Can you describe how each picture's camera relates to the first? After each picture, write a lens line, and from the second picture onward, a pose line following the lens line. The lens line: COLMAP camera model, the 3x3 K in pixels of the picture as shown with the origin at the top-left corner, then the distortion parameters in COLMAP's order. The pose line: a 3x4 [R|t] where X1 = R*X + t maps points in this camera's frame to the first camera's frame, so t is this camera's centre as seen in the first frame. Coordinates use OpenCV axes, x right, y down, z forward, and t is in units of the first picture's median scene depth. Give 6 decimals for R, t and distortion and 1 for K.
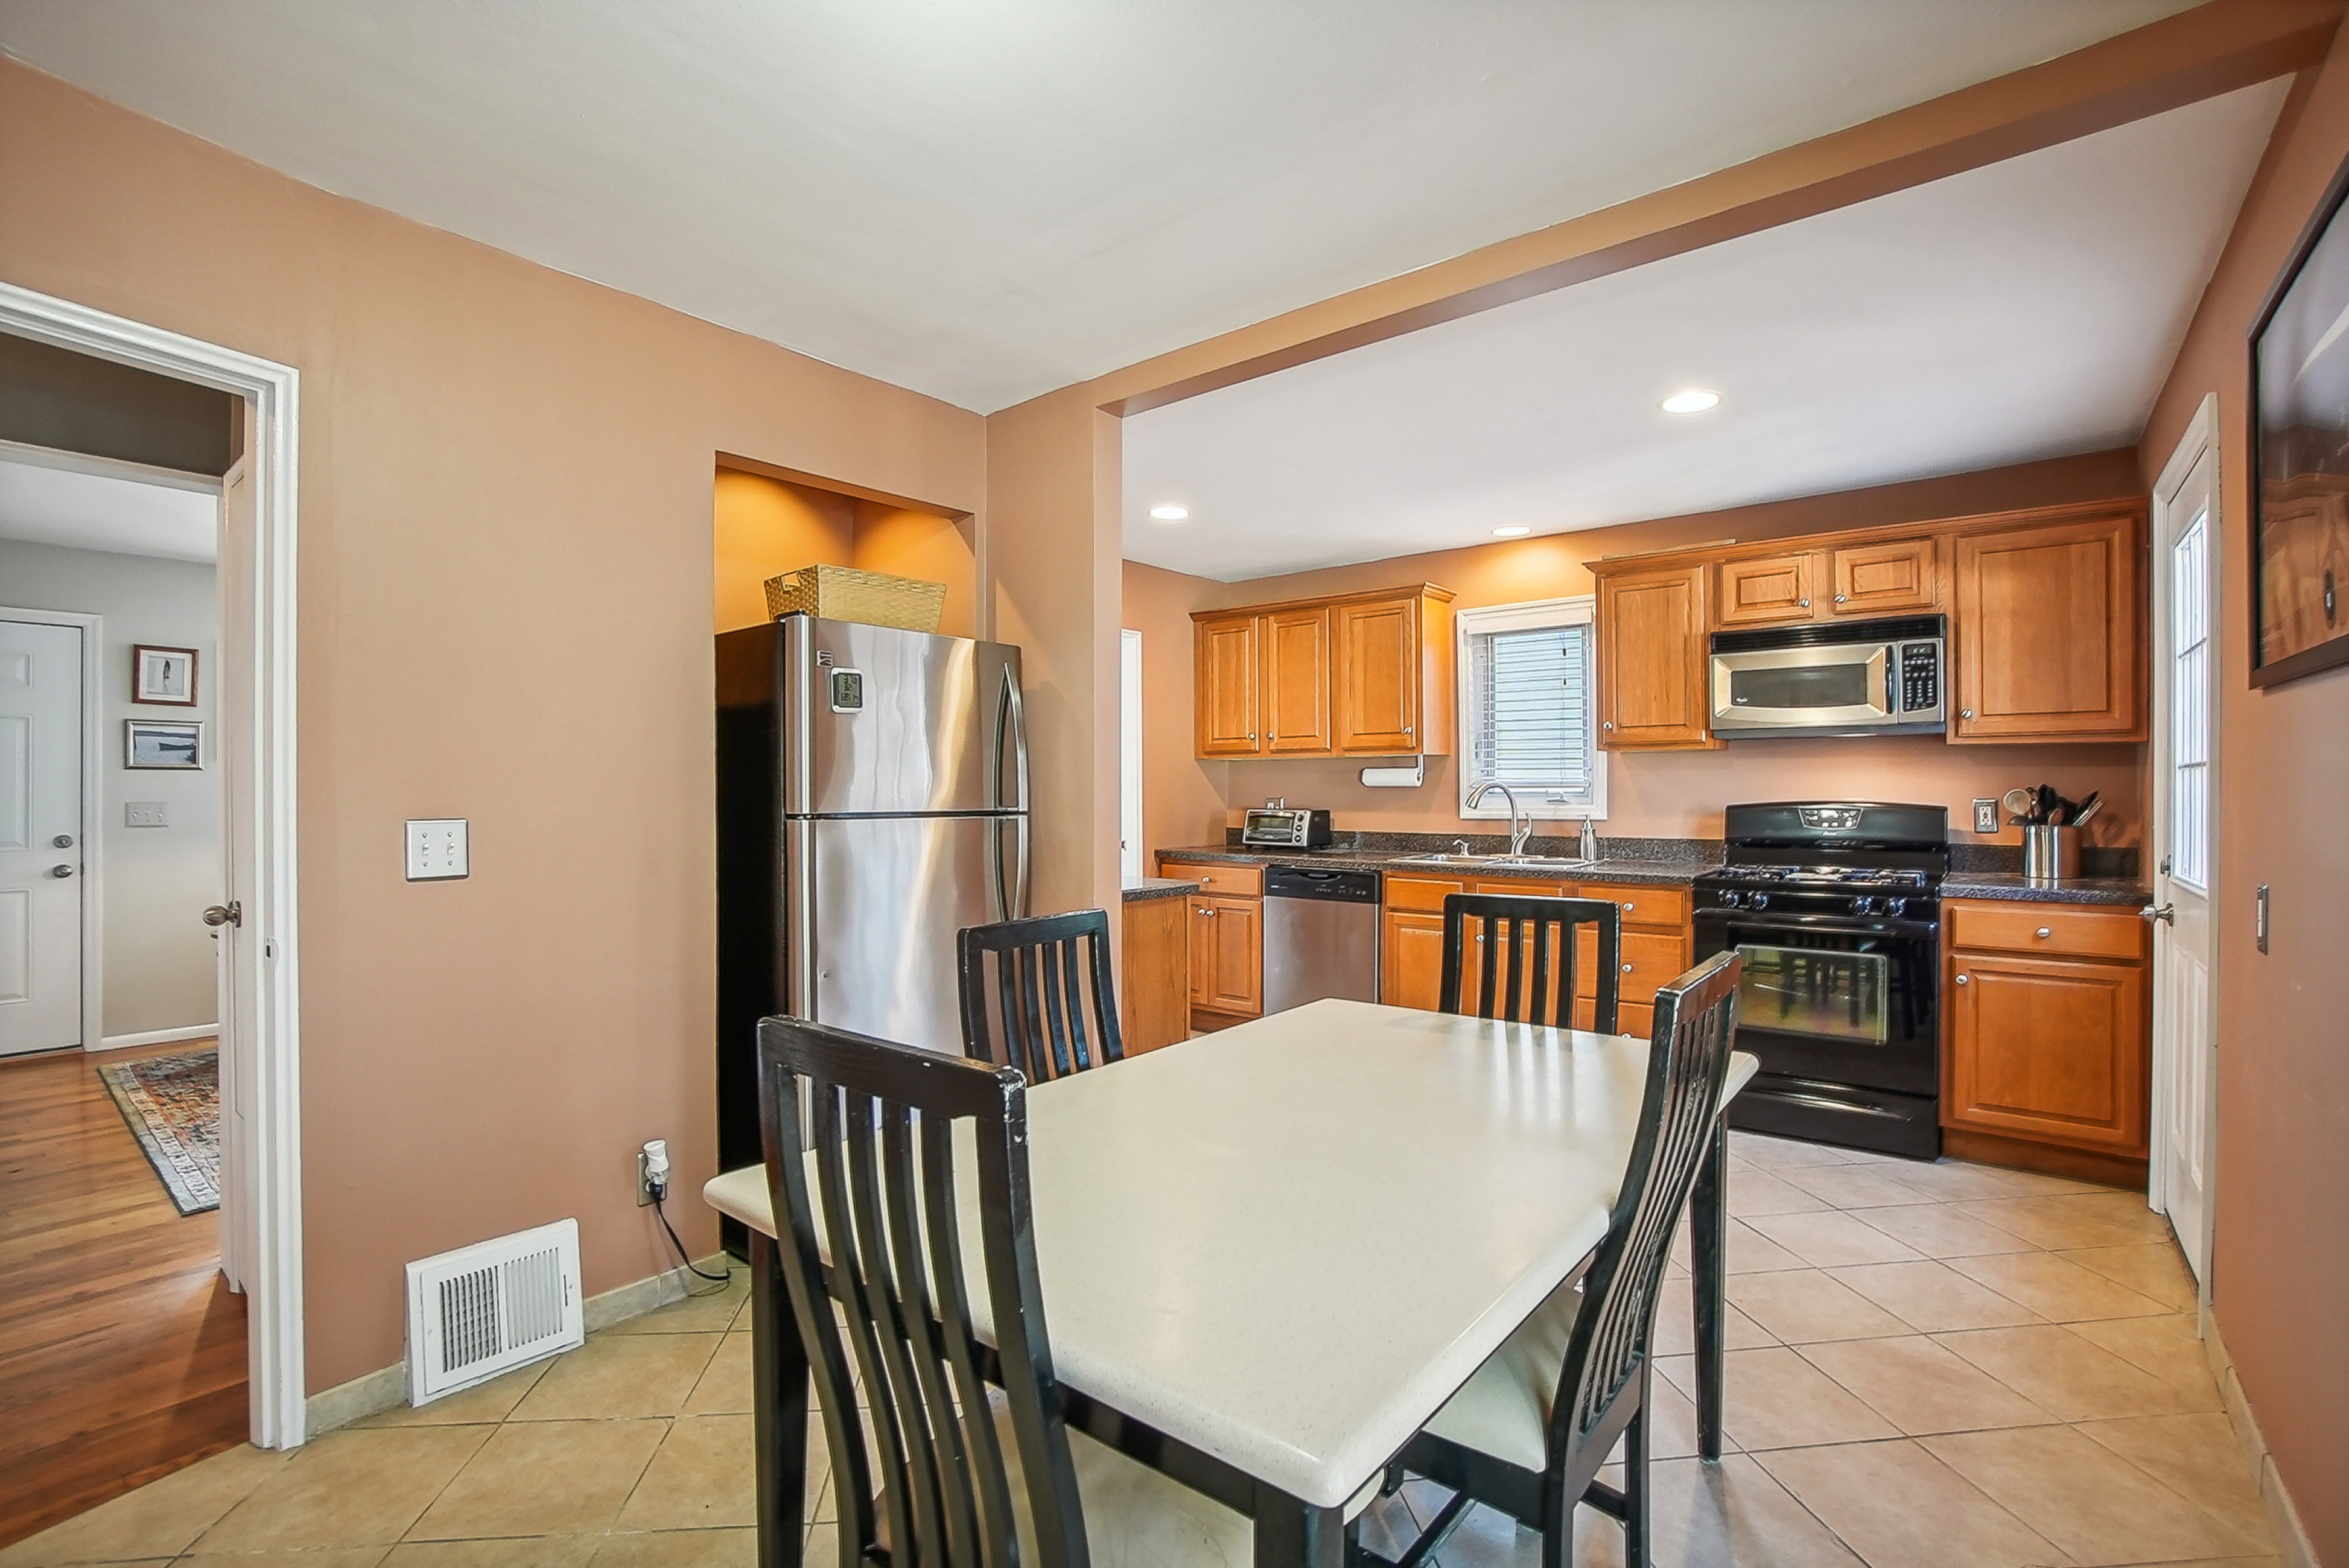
lens RADIAL K [[1071.9, 0, 1168.4], [0, 1071.9, 793.5], [0, 0, 1]] dist [-0.040002, 0.008939]
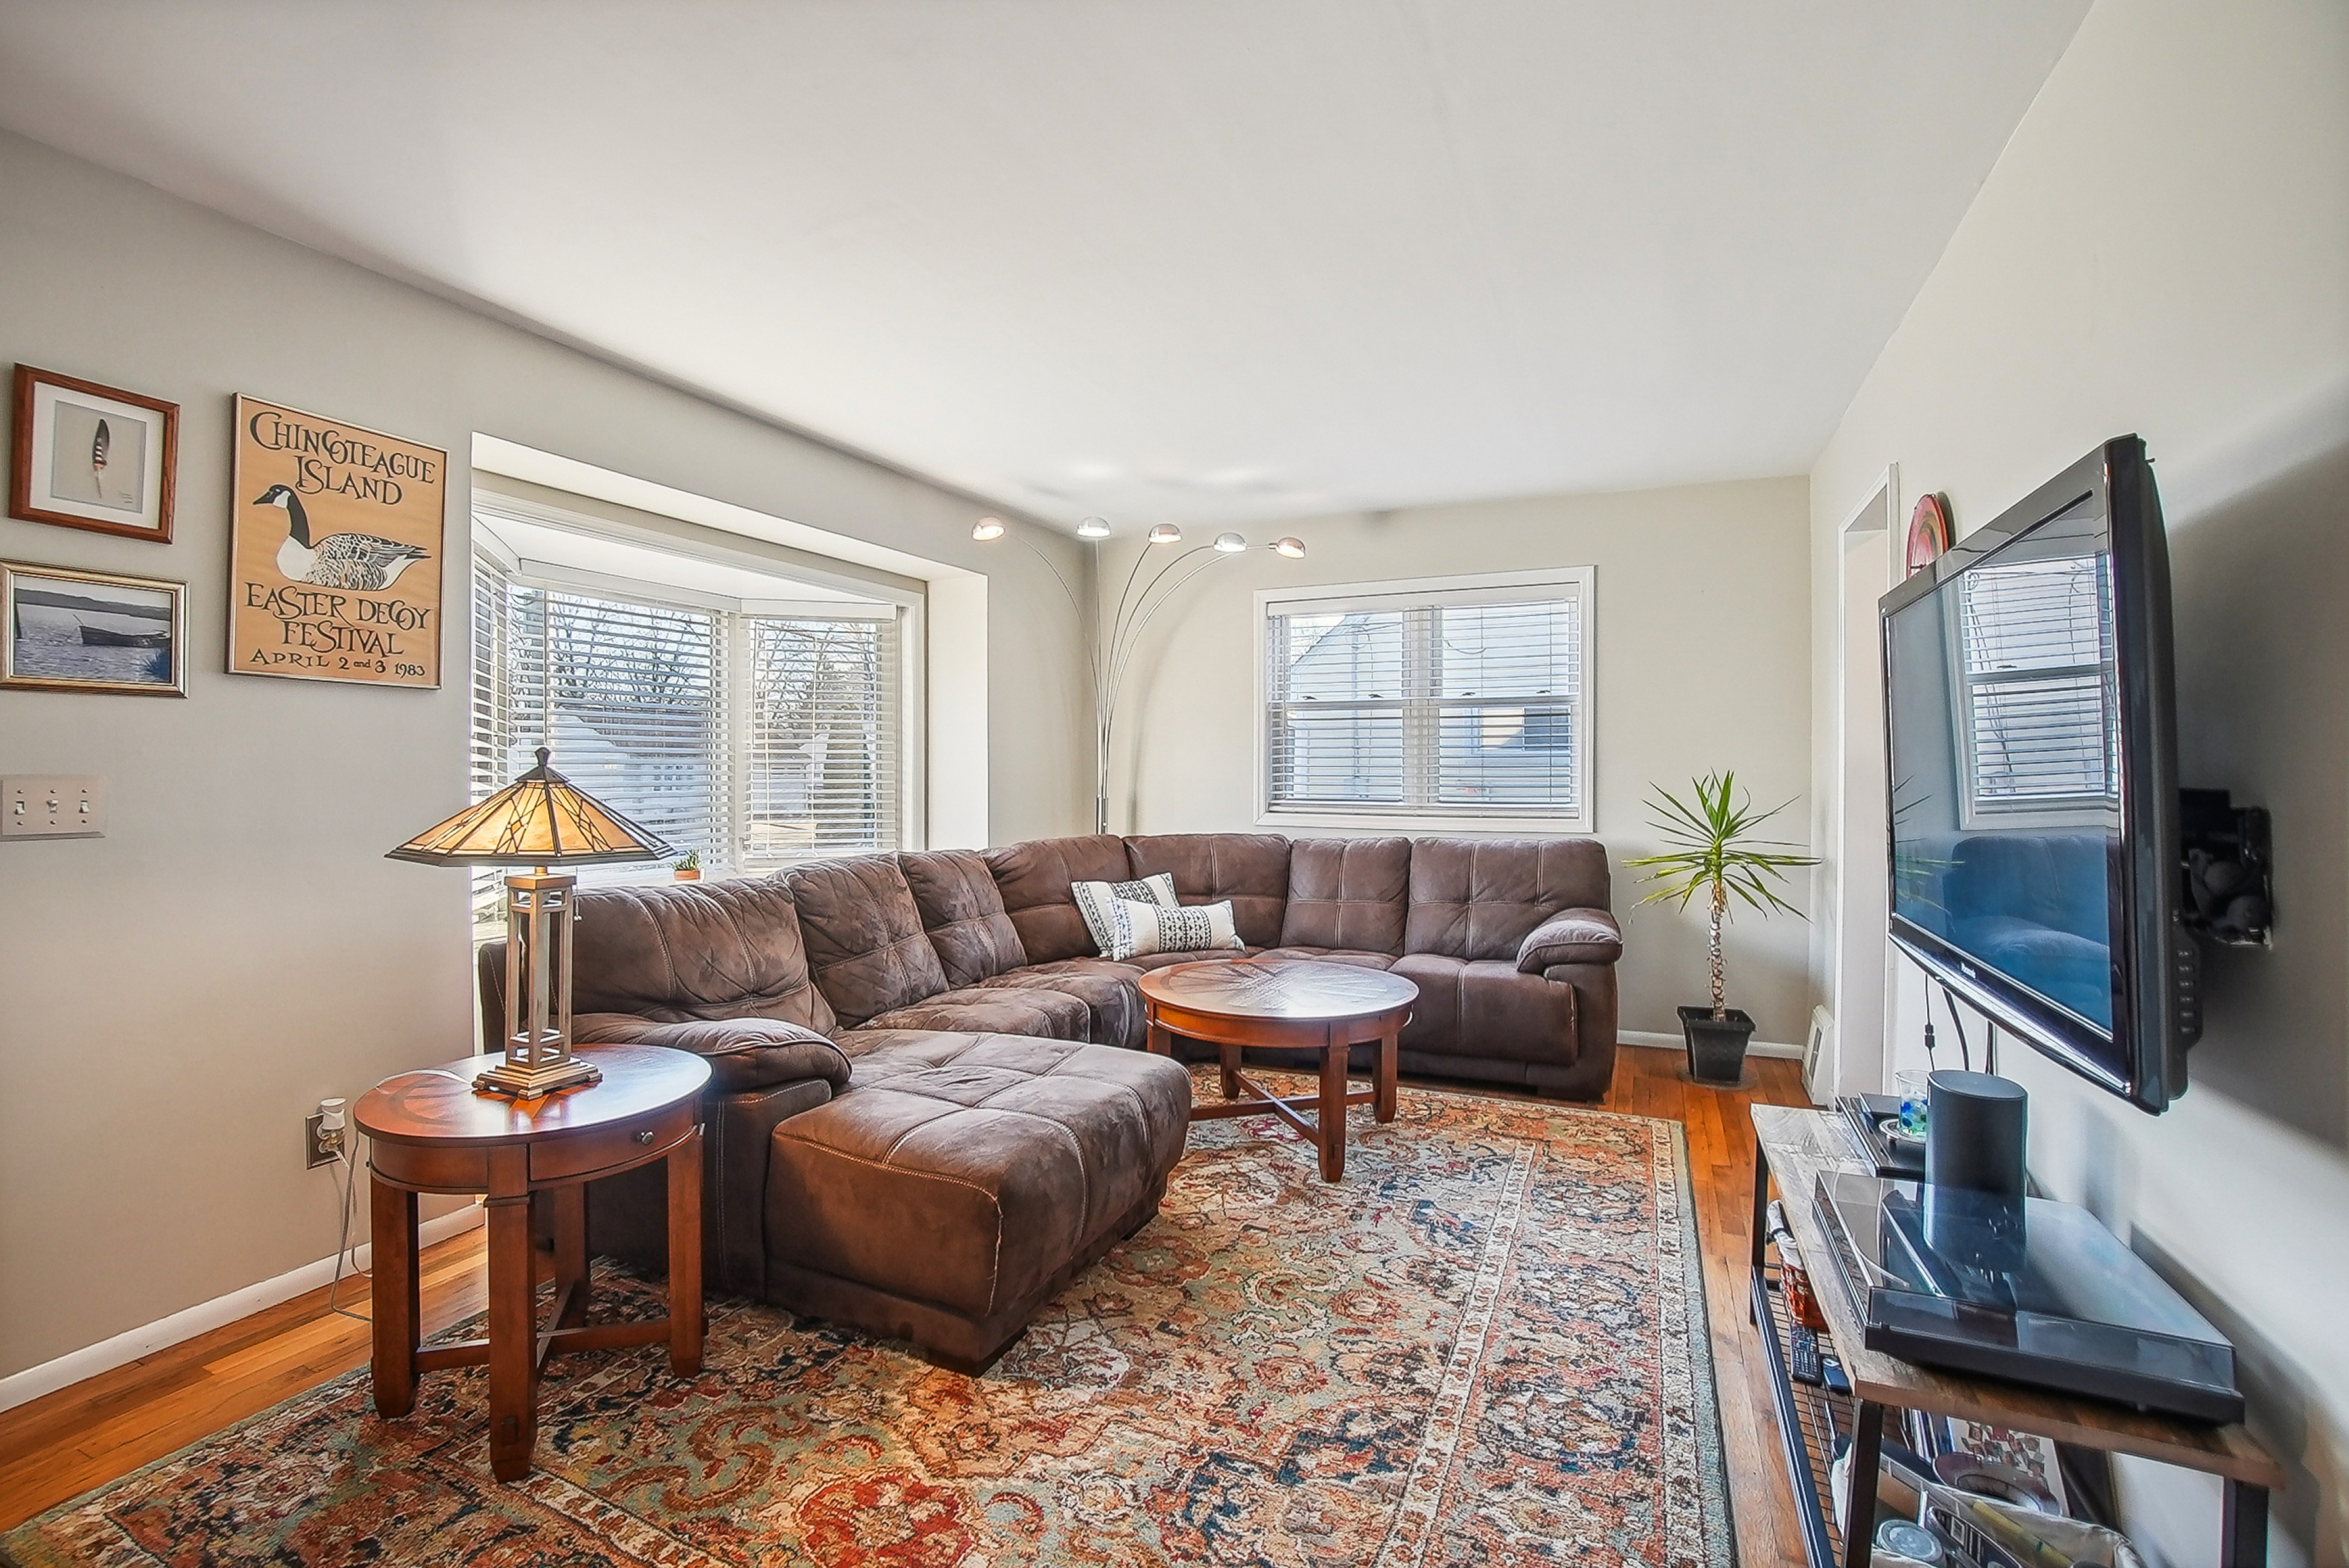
lens RADIAL K [[1071.9, 0, 1155.6], [0, 1071.9, 768.2], [0, 0, 1]] dist [-0.040002, 0.008939]
pose [[0.970638, 0.002075, 0.240538, -0.808766], [-0.000445, 0.999977, -0.006830, 0.009548], [-0.240546, 0.006523, 0.970616, 0.629567]]
